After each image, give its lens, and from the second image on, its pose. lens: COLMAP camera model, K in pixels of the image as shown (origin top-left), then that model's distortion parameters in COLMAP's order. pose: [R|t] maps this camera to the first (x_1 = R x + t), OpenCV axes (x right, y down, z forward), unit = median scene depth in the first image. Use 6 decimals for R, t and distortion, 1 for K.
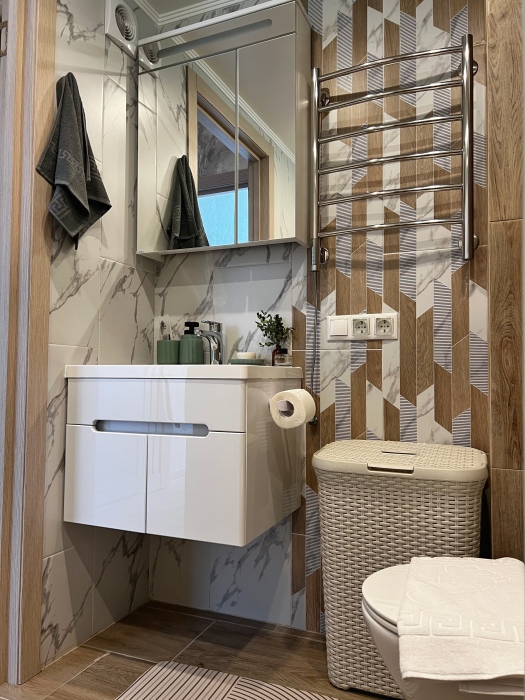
lens RADIAL K [[532.0, 0, 262.9], [0, 532.0, 351.3], [0, 0, 1]] dist [0.046994, -0.045499]
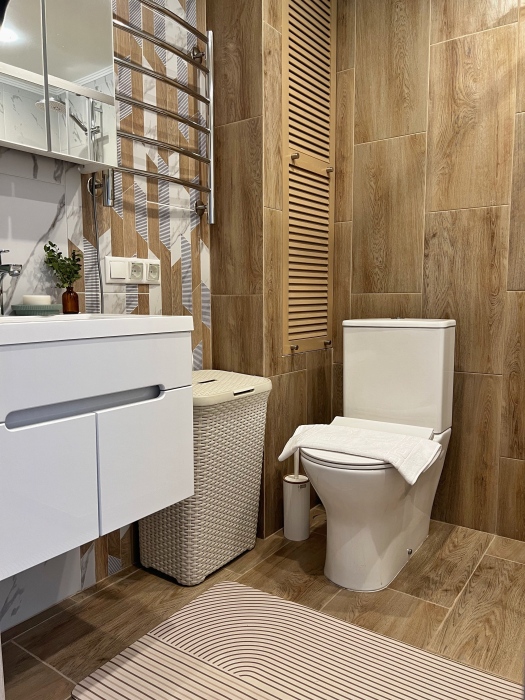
lens RADIAL K [[532.0, 0, 263.1], [0, 532.0, 351.9], [0, 0, 1]] dist [0.046994, -0.045499]
pose [[0.215823, -0.105836, 0.970680, -0.769538], [-0.041264, 0.992232, 0.117361, -0.021900], [-0.975560, -0.065383, 0.209779, 0.539975]]
